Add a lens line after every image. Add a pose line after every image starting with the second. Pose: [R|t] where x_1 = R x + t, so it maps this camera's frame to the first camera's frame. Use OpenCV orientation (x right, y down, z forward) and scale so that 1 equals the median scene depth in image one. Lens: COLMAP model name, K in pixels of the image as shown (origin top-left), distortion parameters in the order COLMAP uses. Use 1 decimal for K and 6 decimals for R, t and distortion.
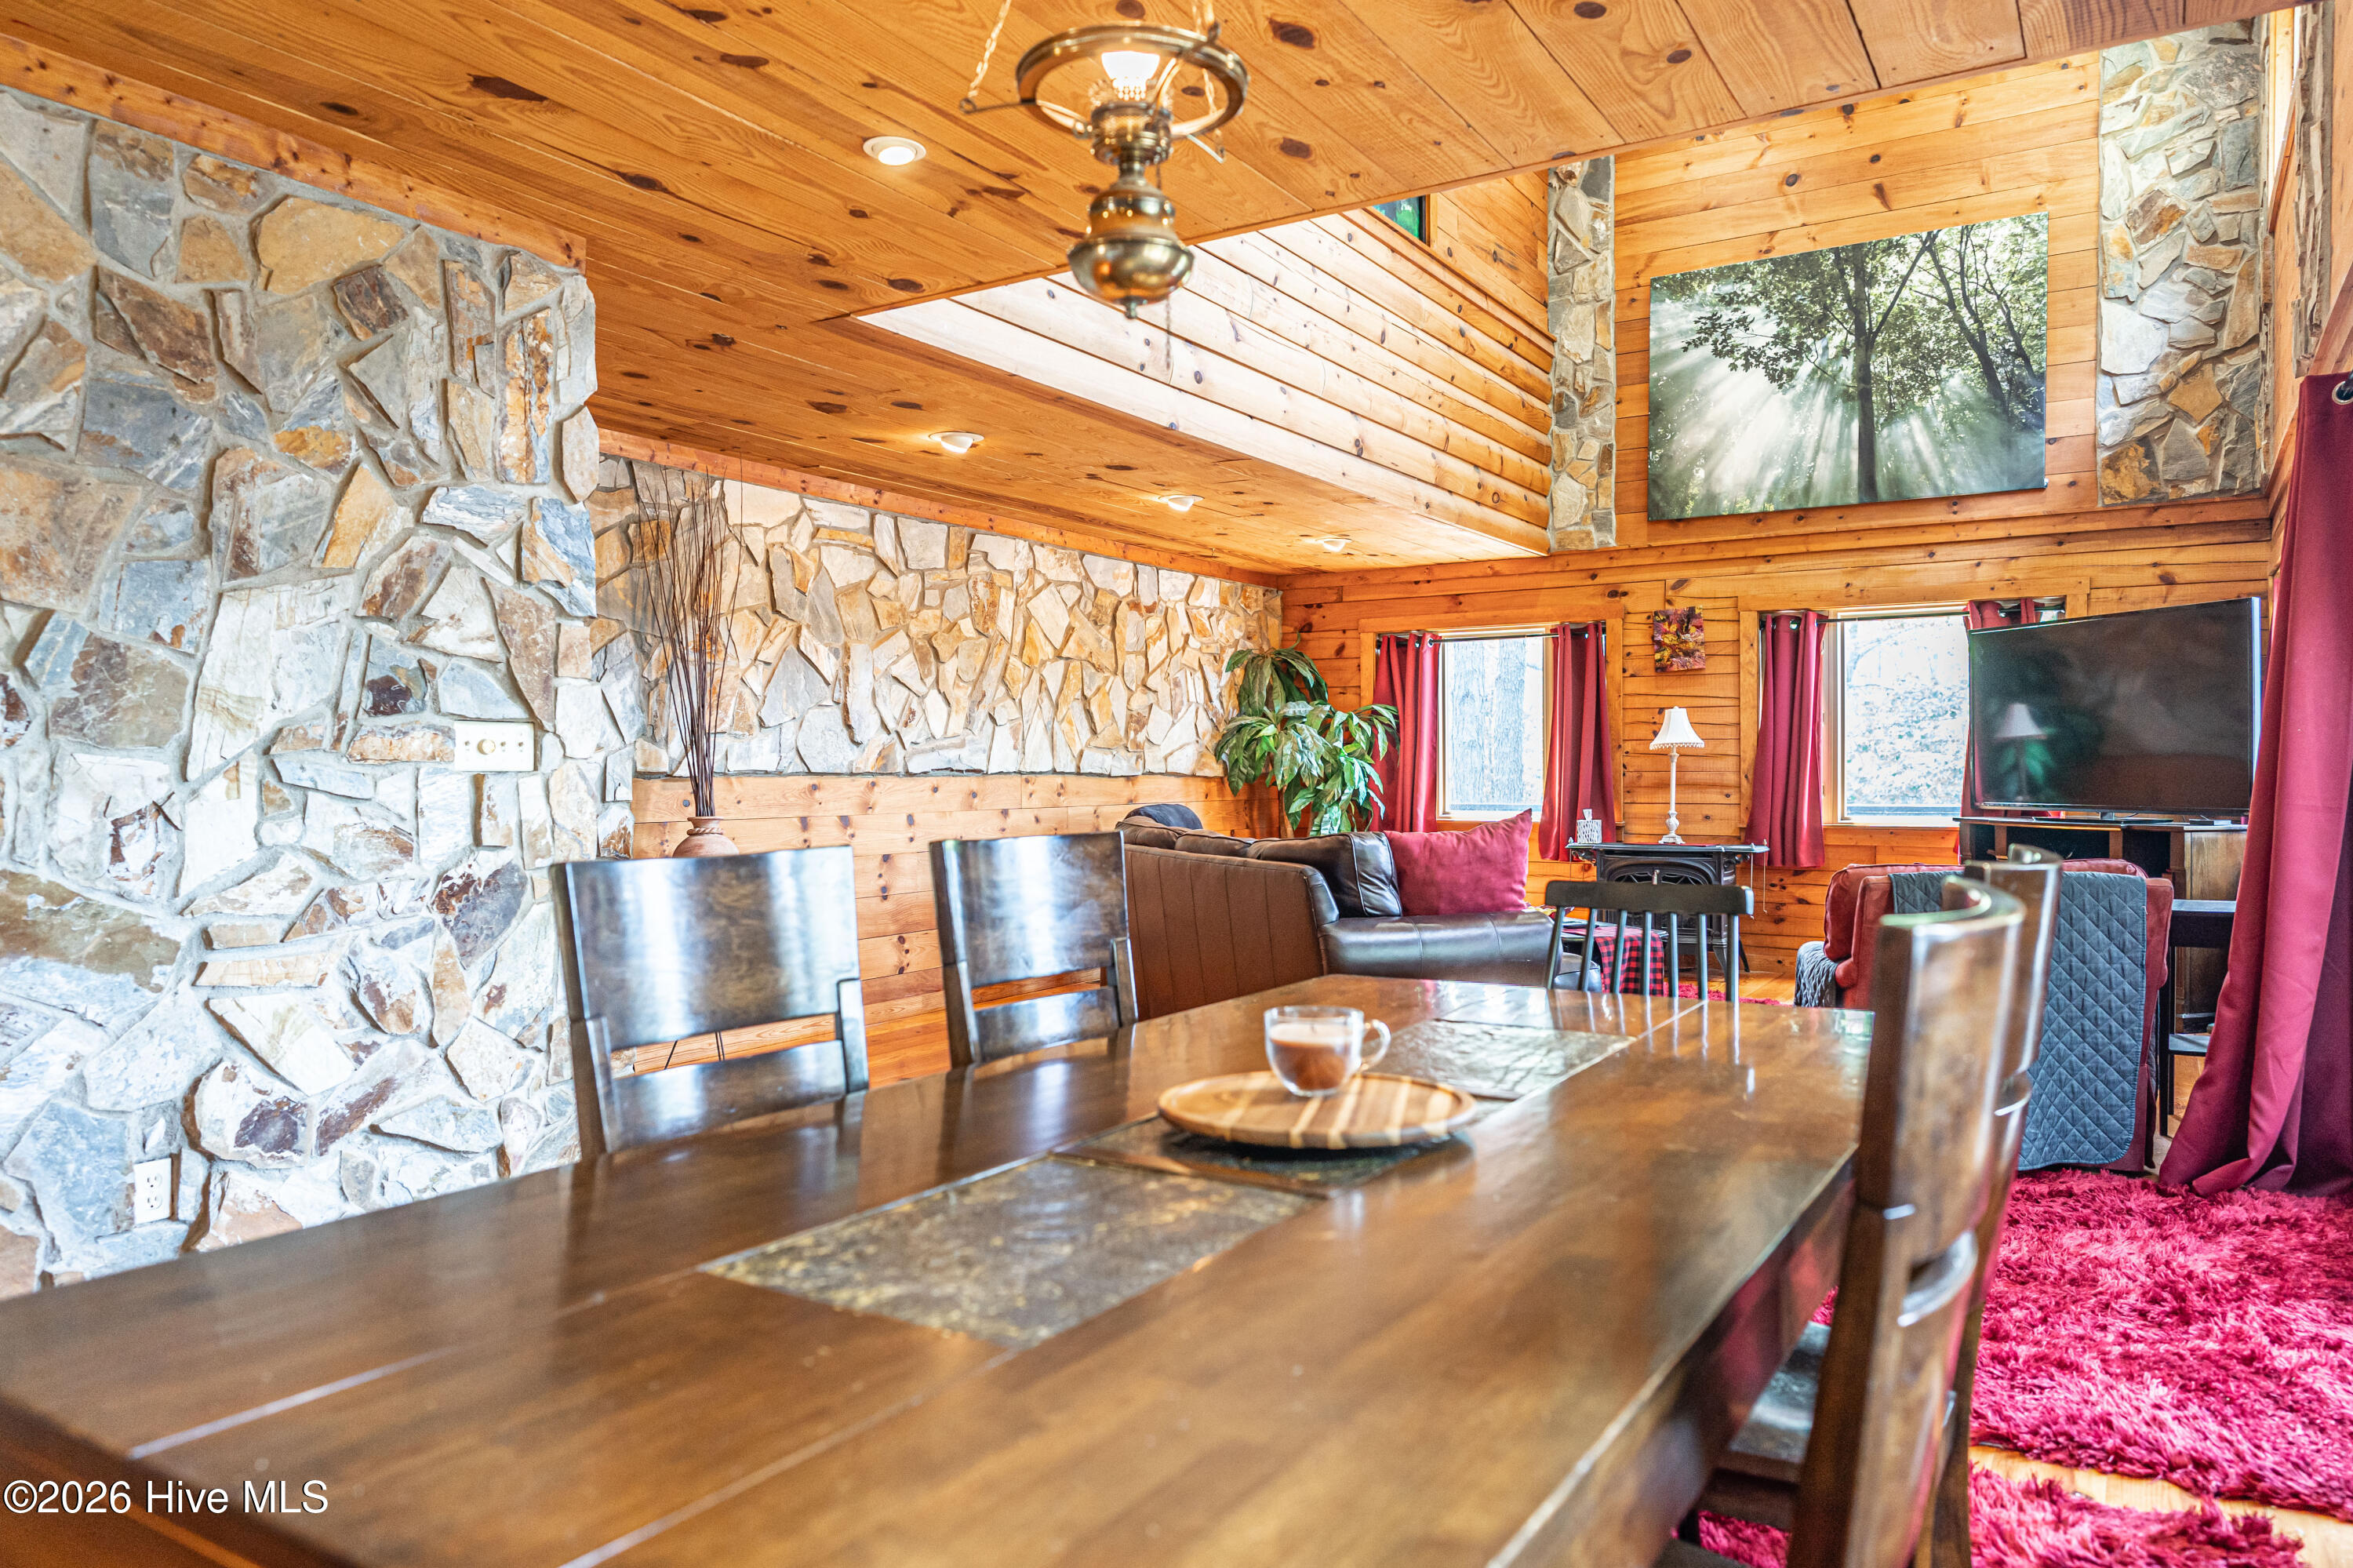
lens RADIAL K [[1566.3, 0, 1186.8], [0, 1566.3, 800.7], [0, 0, 1]] dist [-0.003881, 0.009730]
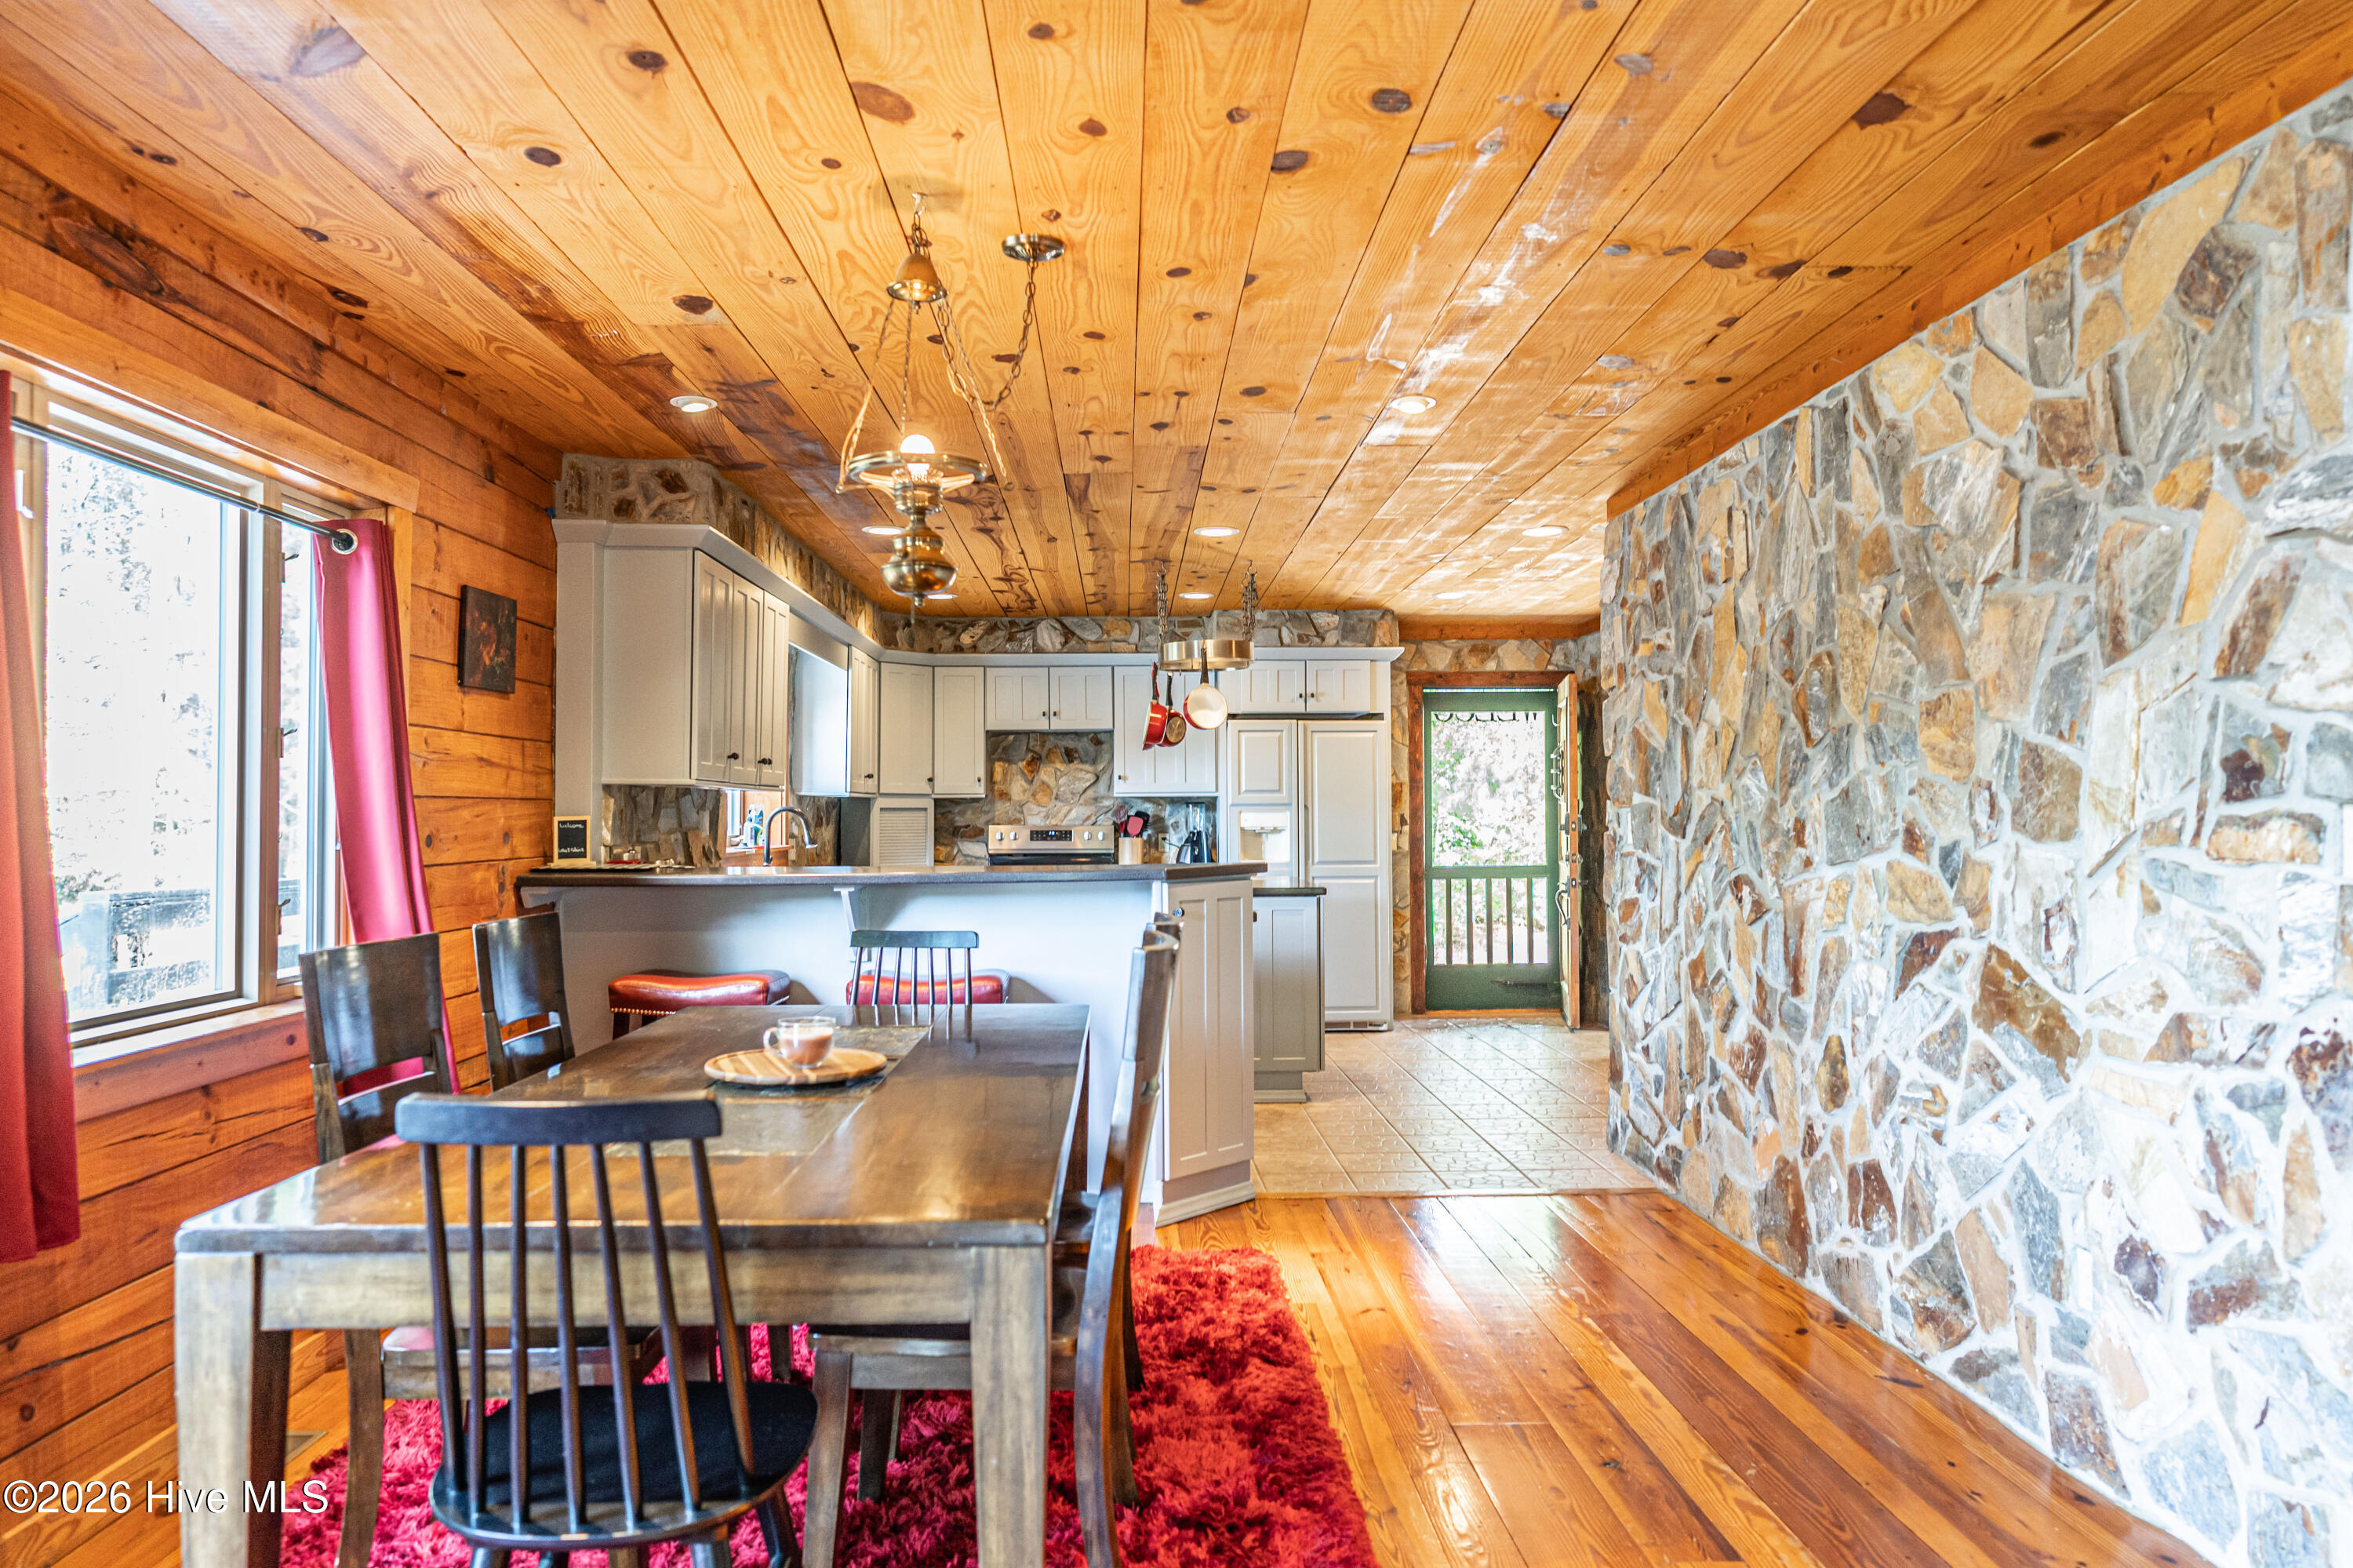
lens RADIAL K [[1566.3, 0, 1166.5], [0, 1566.3, 794.0], [0, 0, 1]] dist [-0.003881, 0.009730]
pose [[-0.835031, -0.001357, -0.550202, 0.136603], [-0.002933, 0.999994, 0.001985, -0.022732], [0.550196, 0.003271, -0.835029, 0.527963]]
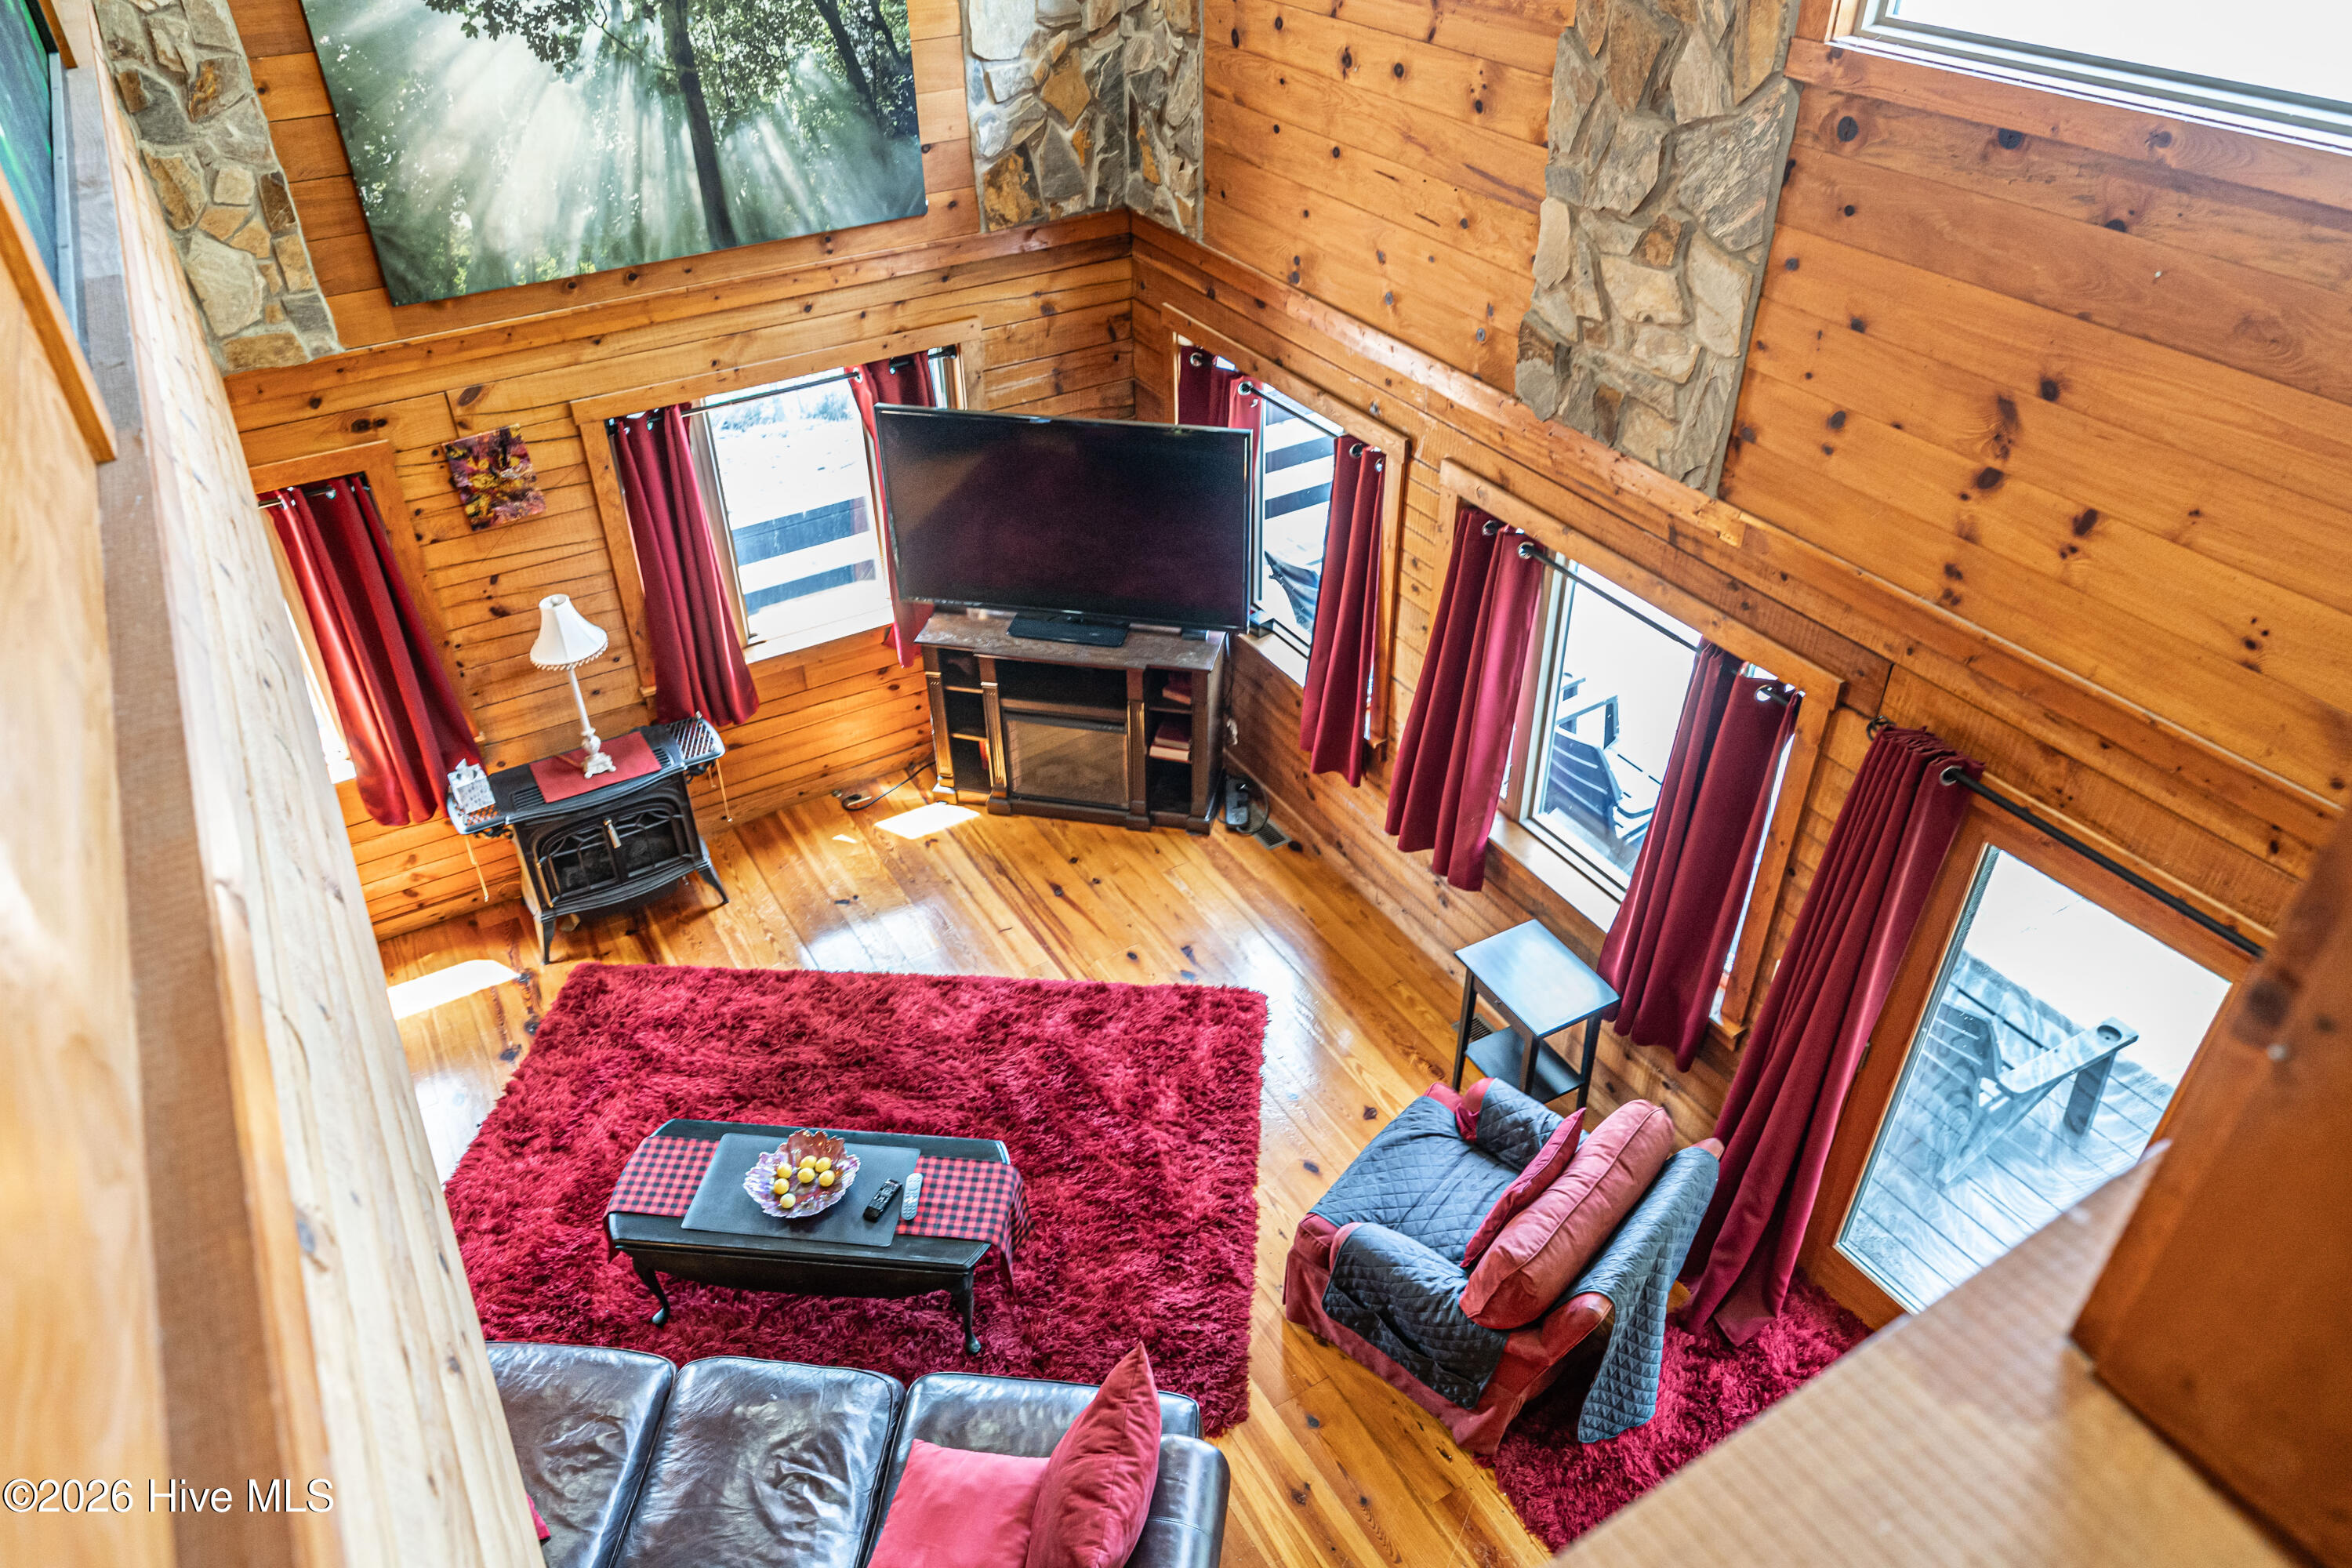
lens RADIAL K [[1565.6, 0, 1185.3], [0, 1565.6, 808.4], [0, 0, 1]] dist [-0.003881, 0.009730]
pose [[0.462524, -0.525682, 0.713954, -0.099734], [0.021544, 0.811692, 0.583689, -0.392872], [-0.886345, -0.254588, 0.386752, 0.486562]]
